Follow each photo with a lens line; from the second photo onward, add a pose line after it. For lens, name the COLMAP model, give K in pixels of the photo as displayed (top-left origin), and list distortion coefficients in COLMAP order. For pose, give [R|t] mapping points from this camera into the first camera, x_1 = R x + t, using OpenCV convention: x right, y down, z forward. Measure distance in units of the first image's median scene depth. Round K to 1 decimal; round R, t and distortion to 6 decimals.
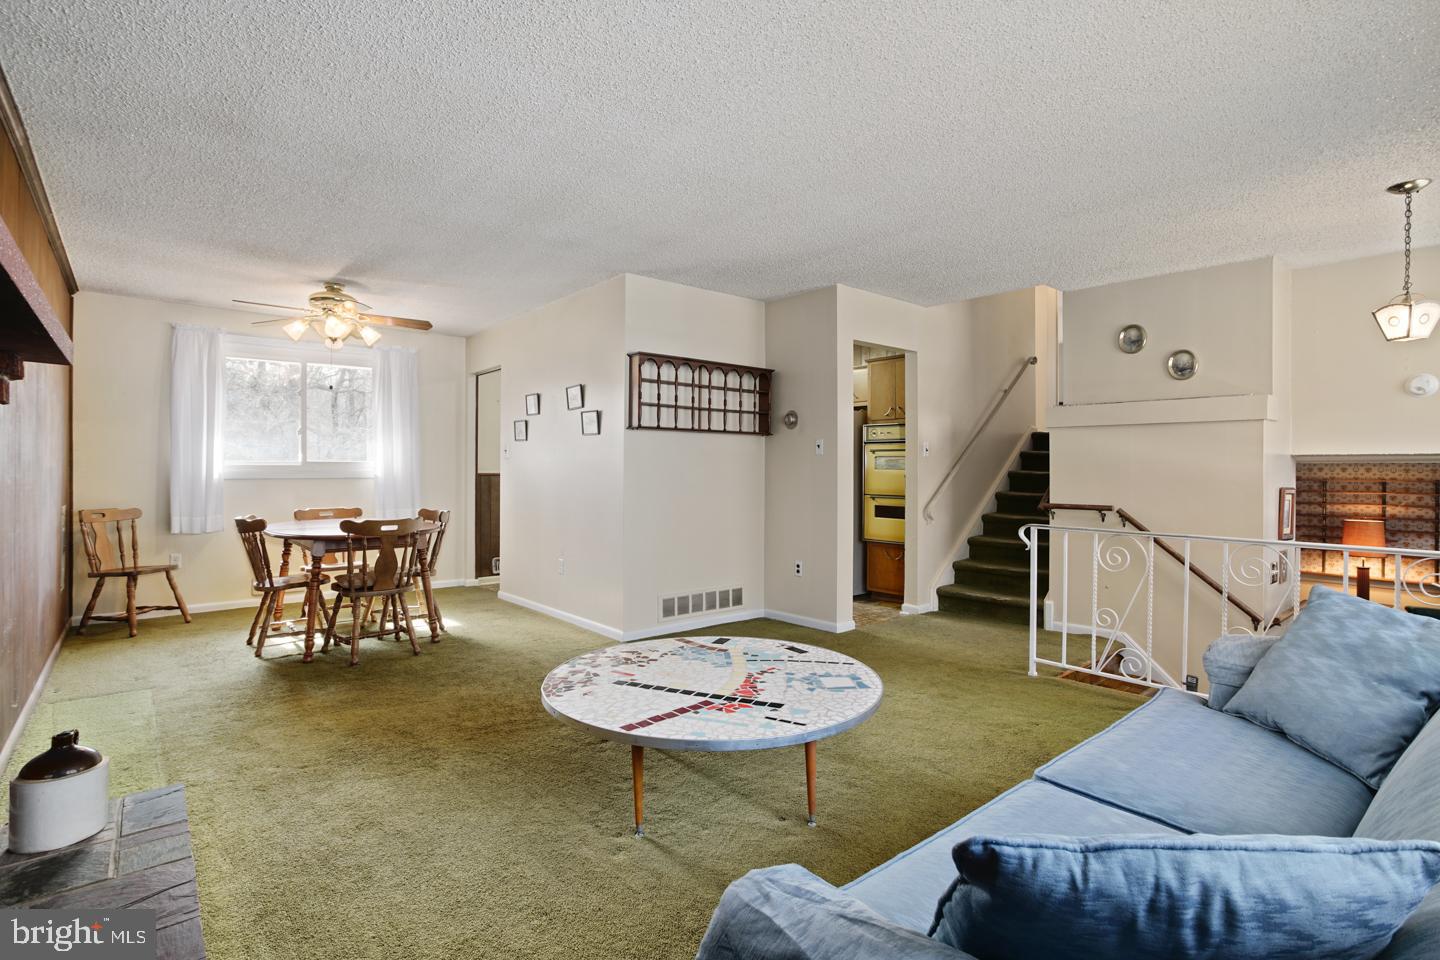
lens RADIAL K [[696.5, 0, 717.3], [0, 696.5, 468.7], [0, 0, 1]] dist [-0.036349, 0.015711]
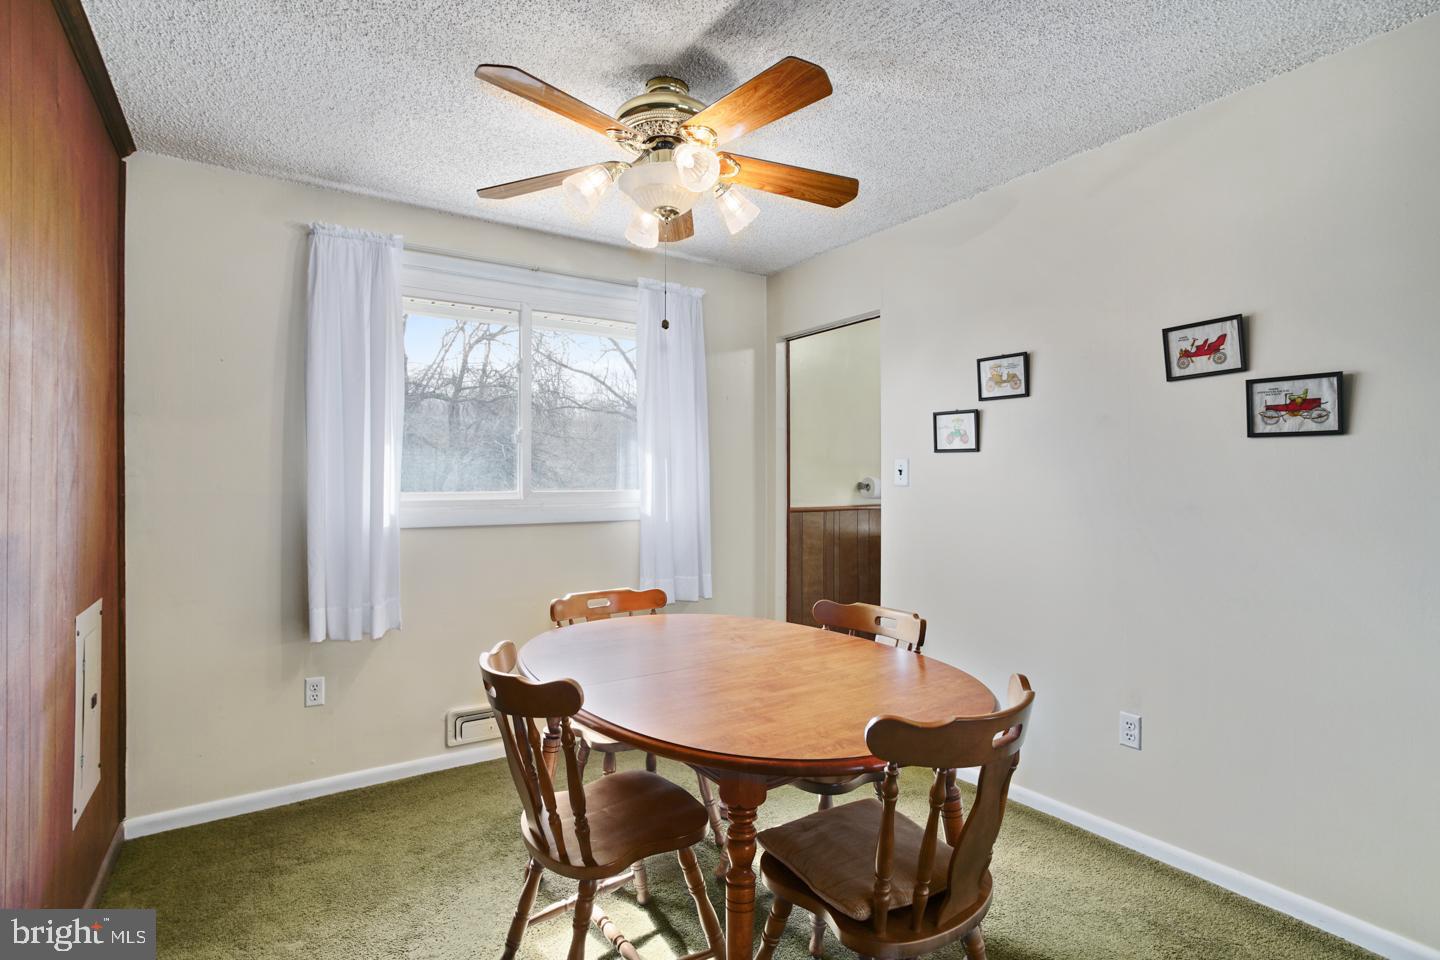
lens RADIAL K [[696.5, 0, 709.9], [0, 696.5, 488.4], [0, 0, 1]] dist [-0.036349, 0.015711]
pose [[0.993493, 0.000220, -0.113894, -0.816463], [0.000840, 0.999957, 0.009258, -0.036576], [0.113891, -0.009293, 0.993450, 0.970872]]
